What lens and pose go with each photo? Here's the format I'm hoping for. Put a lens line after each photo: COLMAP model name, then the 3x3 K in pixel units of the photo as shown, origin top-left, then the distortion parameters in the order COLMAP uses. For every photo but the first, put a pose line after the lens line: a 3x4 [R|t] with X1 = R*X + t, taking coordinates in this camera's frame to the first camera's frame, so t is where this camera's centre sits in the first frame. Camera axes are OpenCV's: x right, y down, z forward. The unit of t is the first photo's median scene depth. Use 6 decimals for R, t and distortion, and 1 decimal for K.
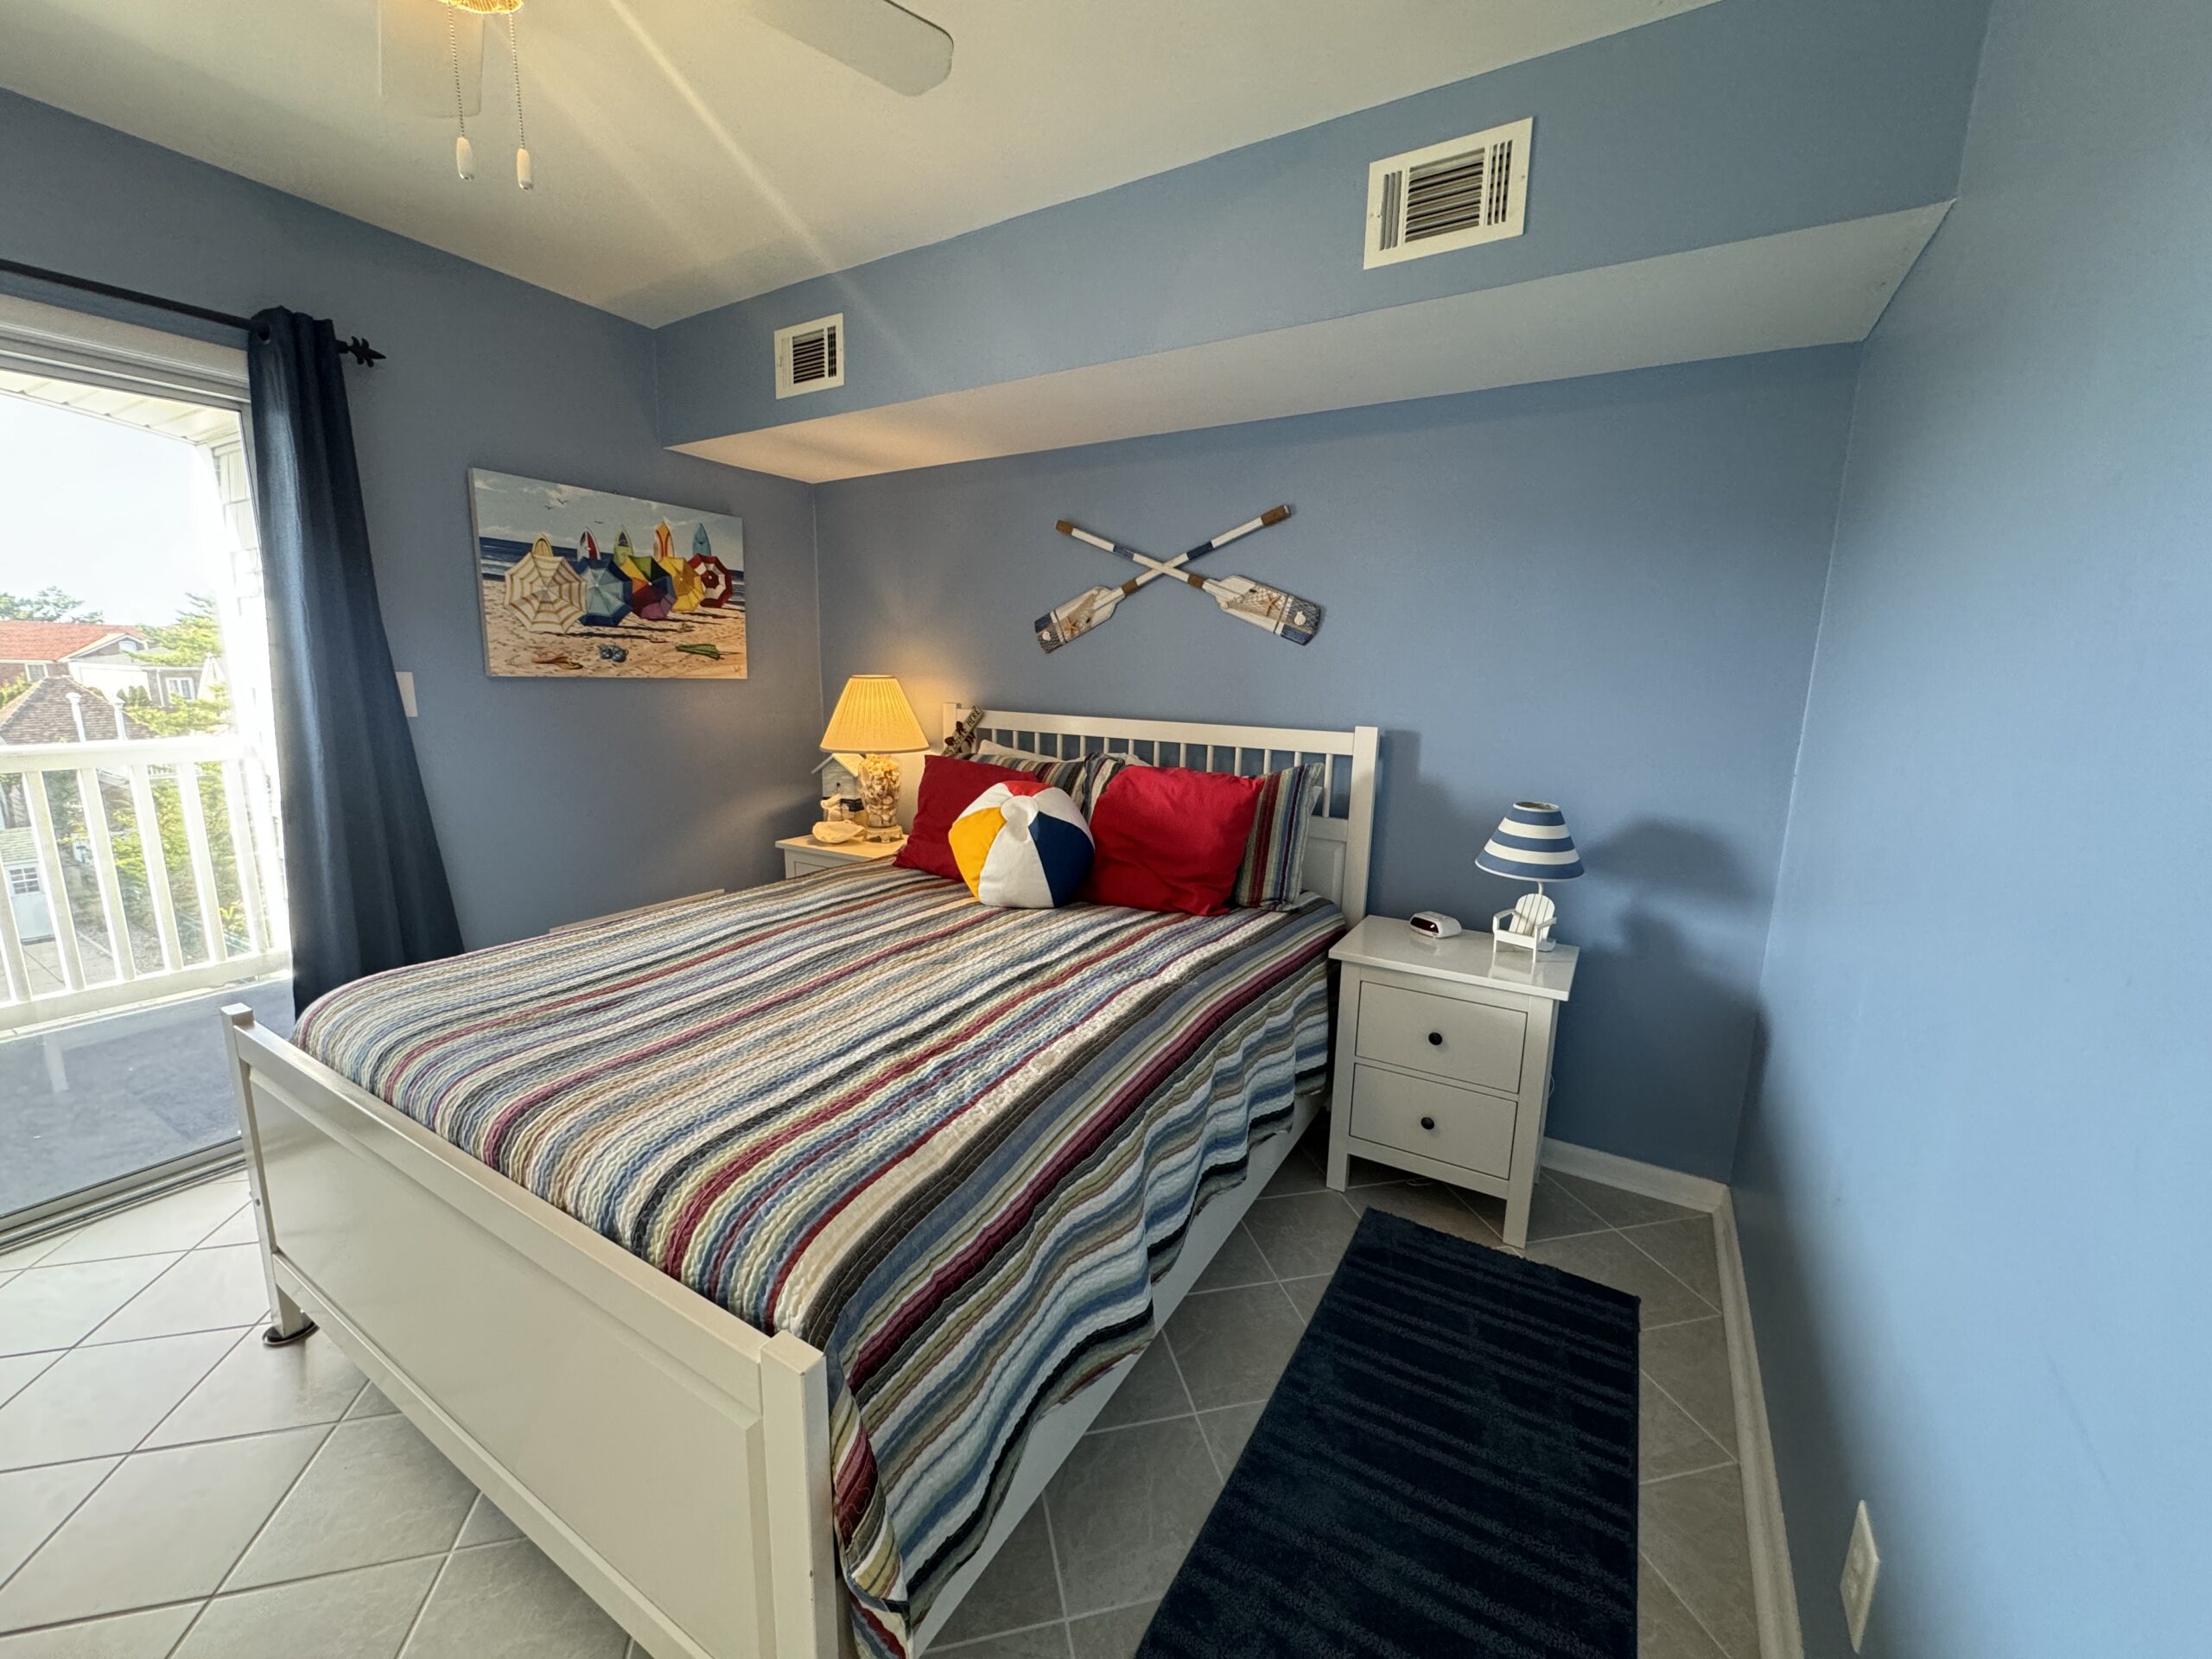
lens RADIAL K [[882.8, 0, 1124.0], [0, 882.8, 818.7], [0, 0, 1]] dist [-0.001963, 0.000257]
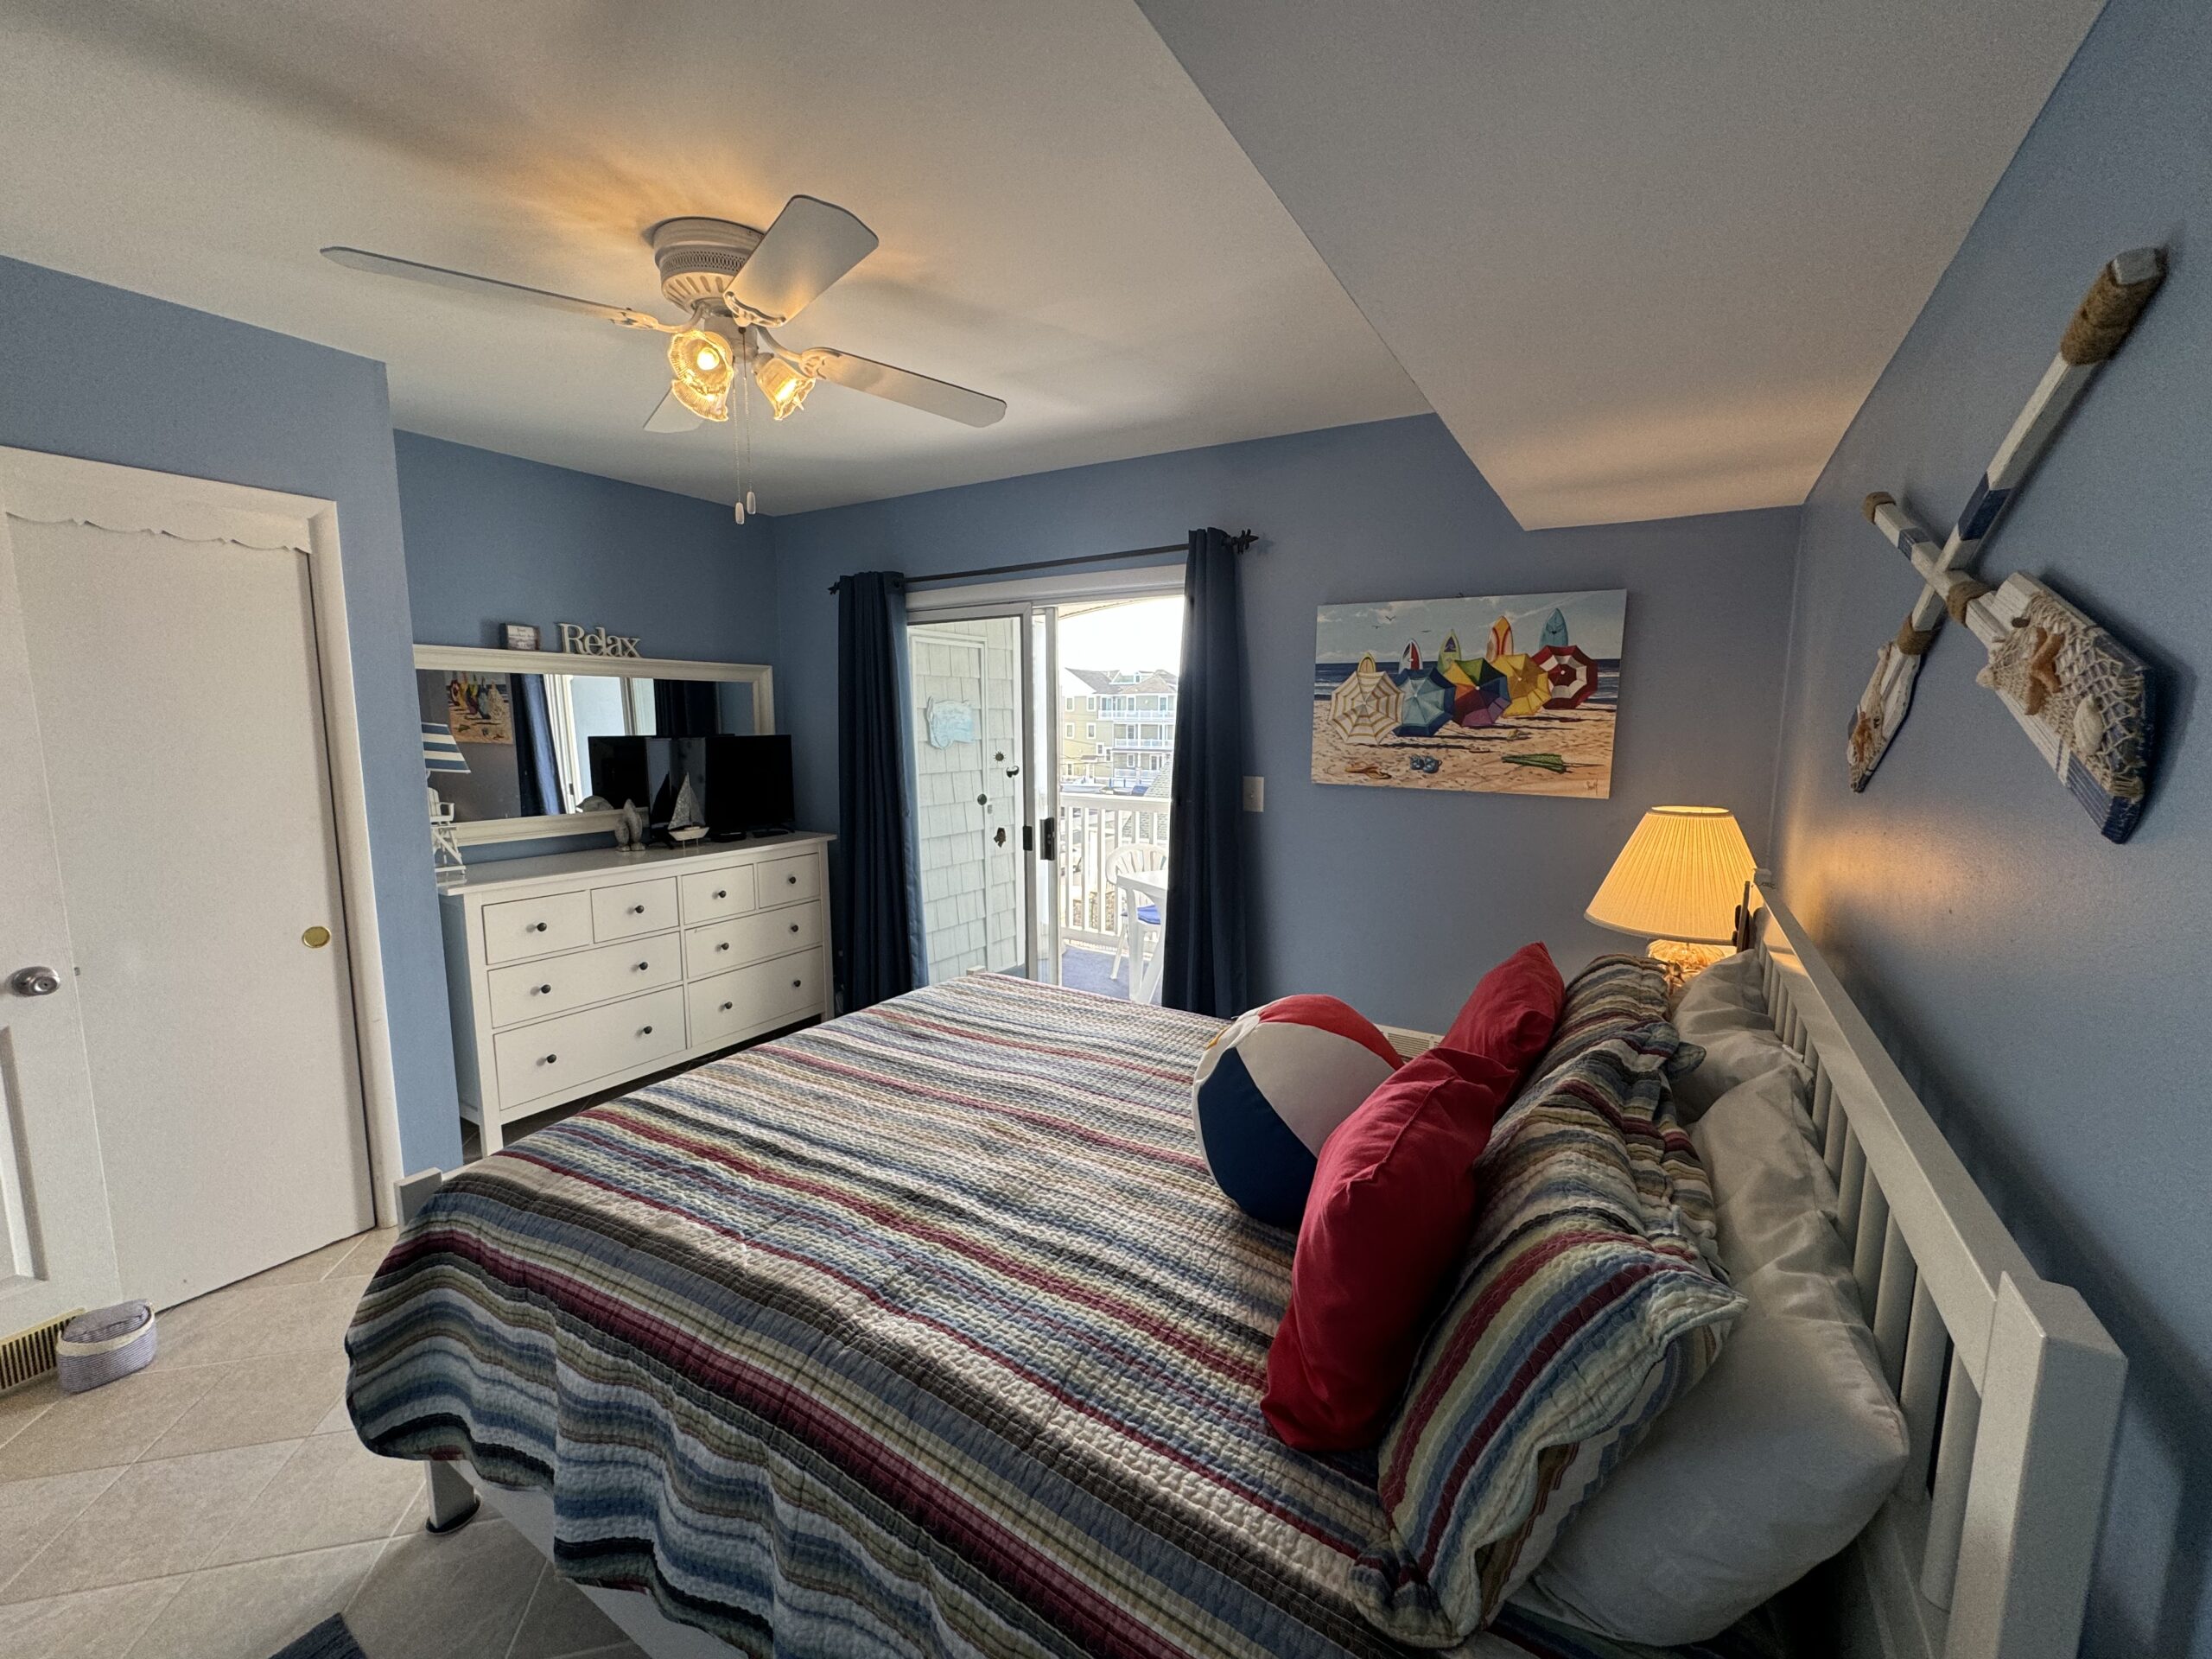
lens RADIAL K [[882.8, 0, 1105.9], [0, 882.8, 830.4], [0, 0, 1]] dist [-0.001963, 0.000257]
pose [[-0.030978, 0.107883, -0.993681, 0.421746], [-0.173373, 0.978508, 0.111640, -0.176015], [0.984369, 0.175736, -0.011609, 0.732698]]
